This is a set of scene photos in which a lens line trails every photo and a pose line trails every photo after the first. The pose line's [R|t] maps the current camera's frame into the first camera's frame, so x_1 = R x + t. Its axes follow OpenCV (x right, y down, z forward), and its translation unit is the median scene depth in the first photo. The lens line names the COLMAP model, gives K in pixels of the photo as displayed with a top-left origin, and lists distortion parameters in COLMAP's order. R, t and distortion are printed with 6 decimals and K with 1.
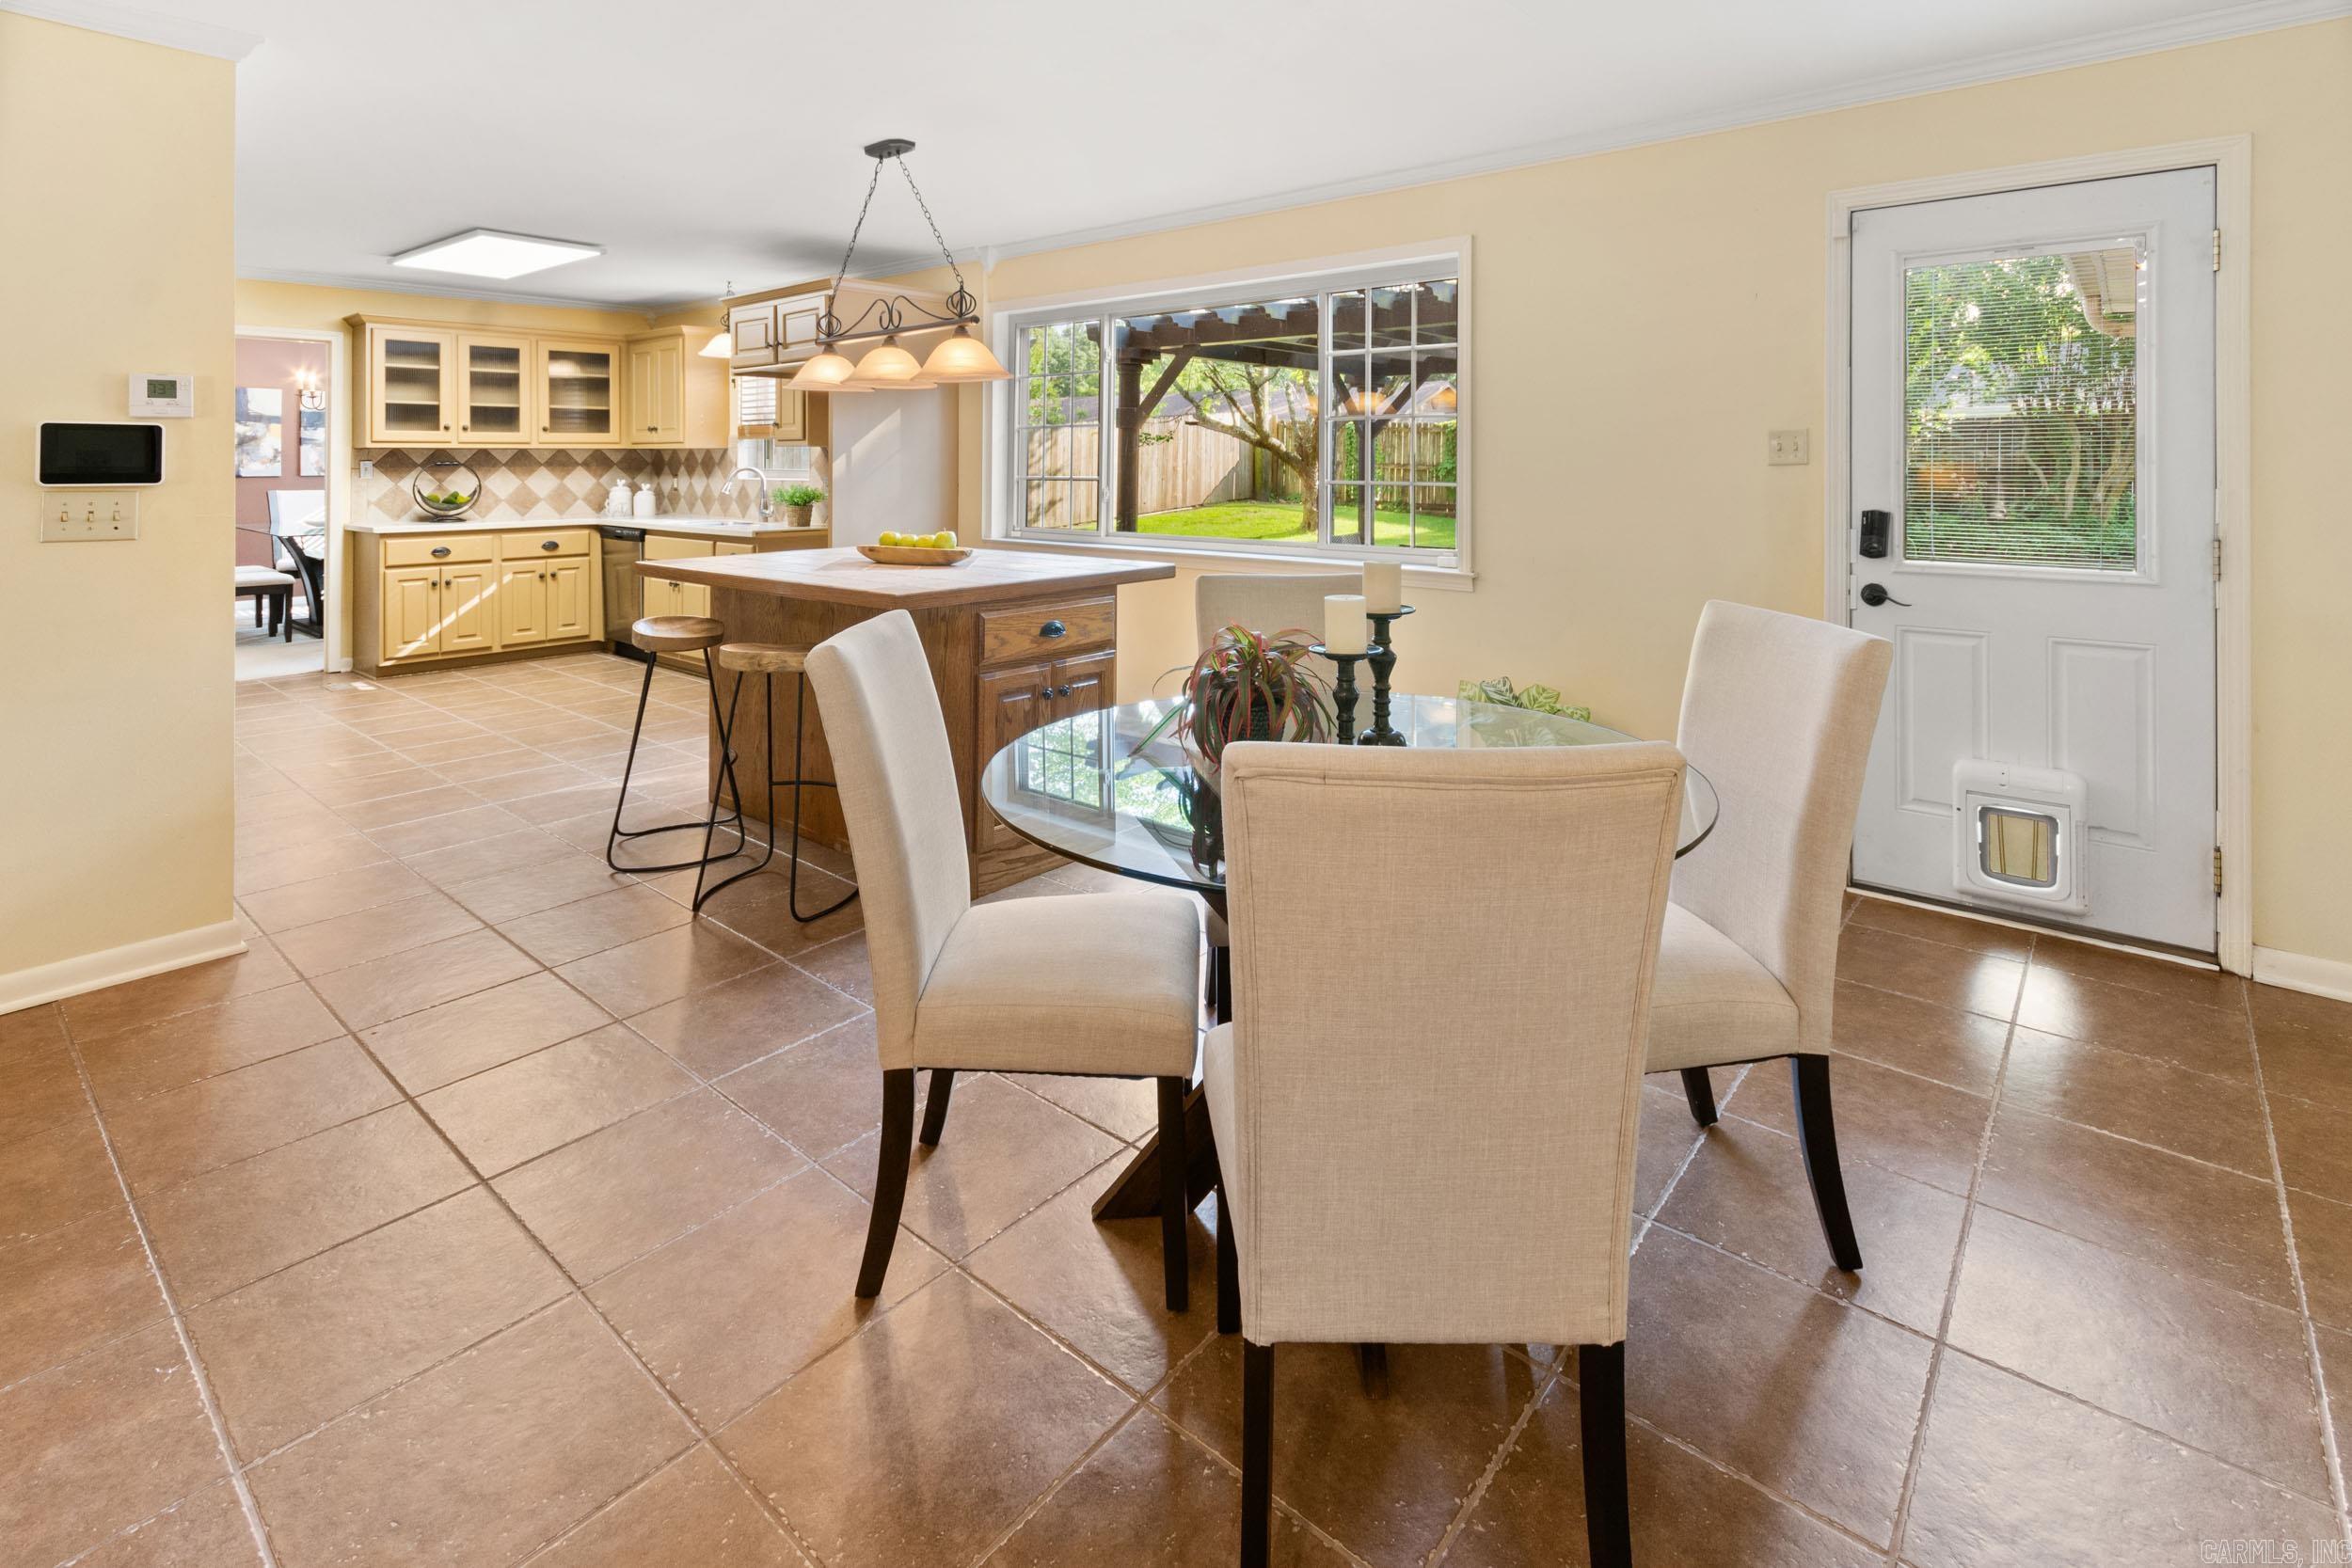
lens RADIAL K [[1124.4, 0, 1205.7], [0, 1124.4, 445.9], [0, 0, 1]] dist [0.000912, -0.000010]
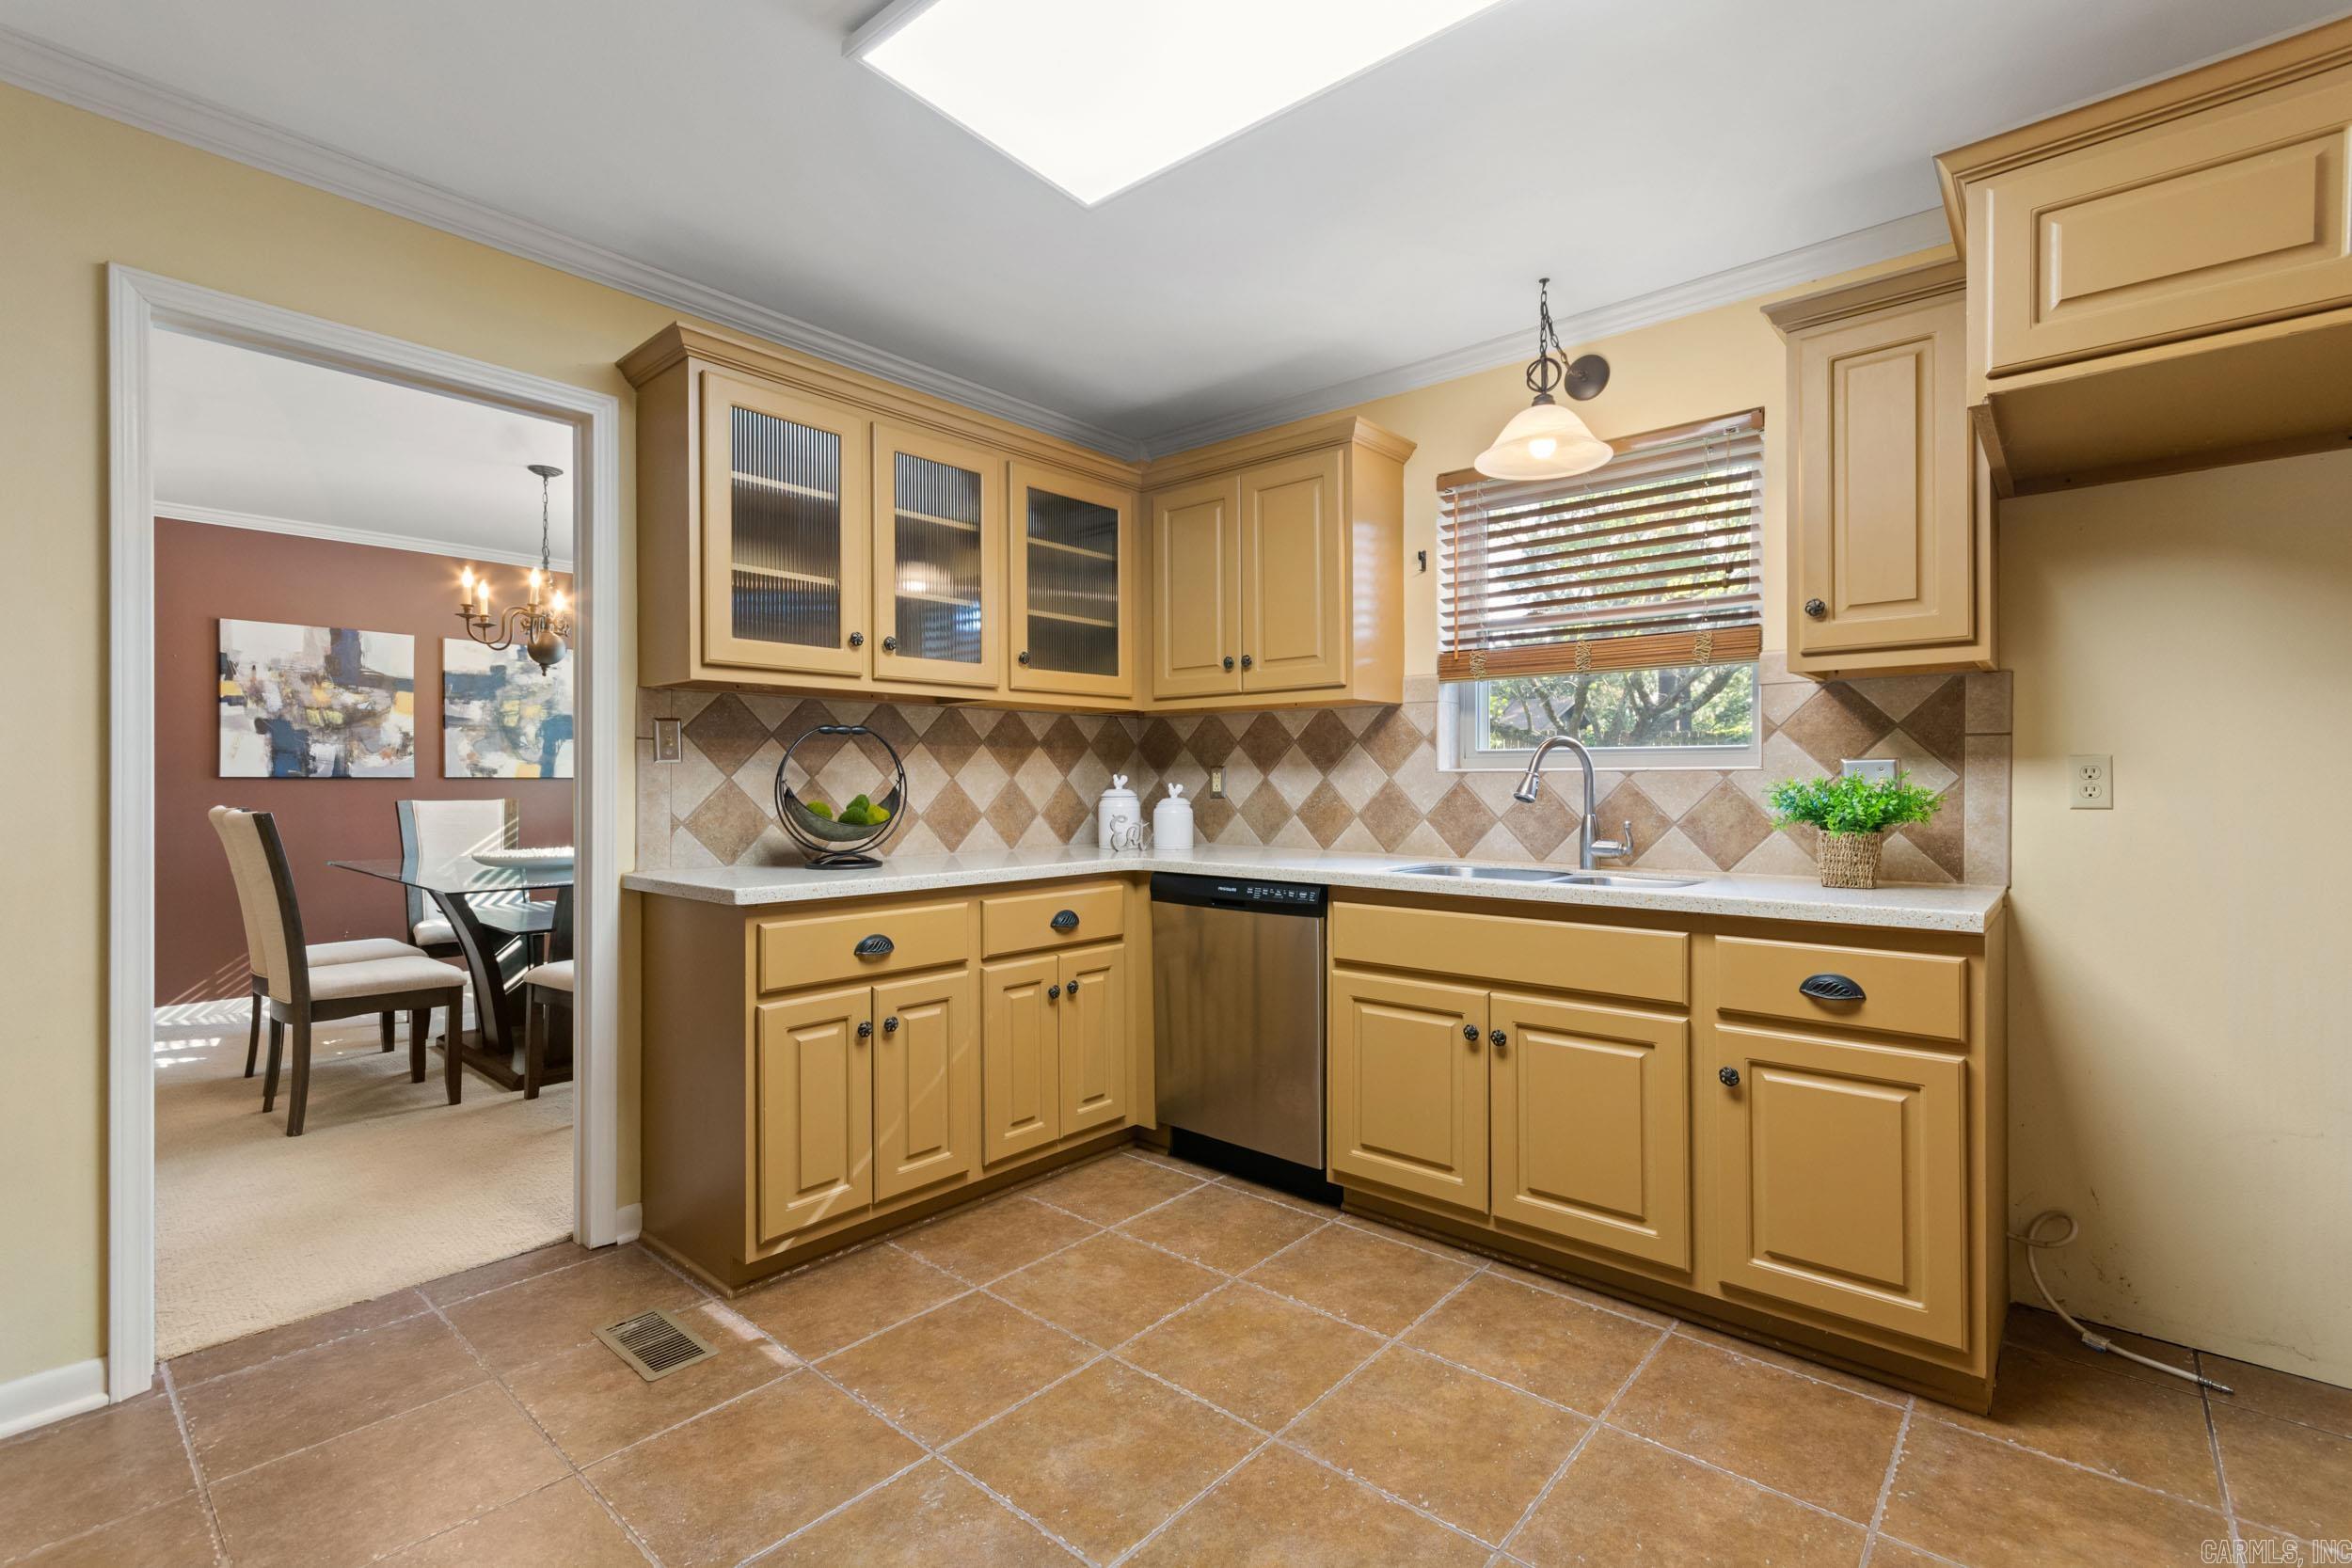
lens RADIAL K [[1037.8, 0, 1184.4], [0, 1037.8, 782.1], [0, 0, 1]] dist [0.009138, -0.000548]
pose [[0.999723, 0.000939, -0.023506, -0.535879], [-0.000681, 0.999939, 0.011001, 0.030999], [0.023515, -0.010982, 0.999663, 0.609619]]
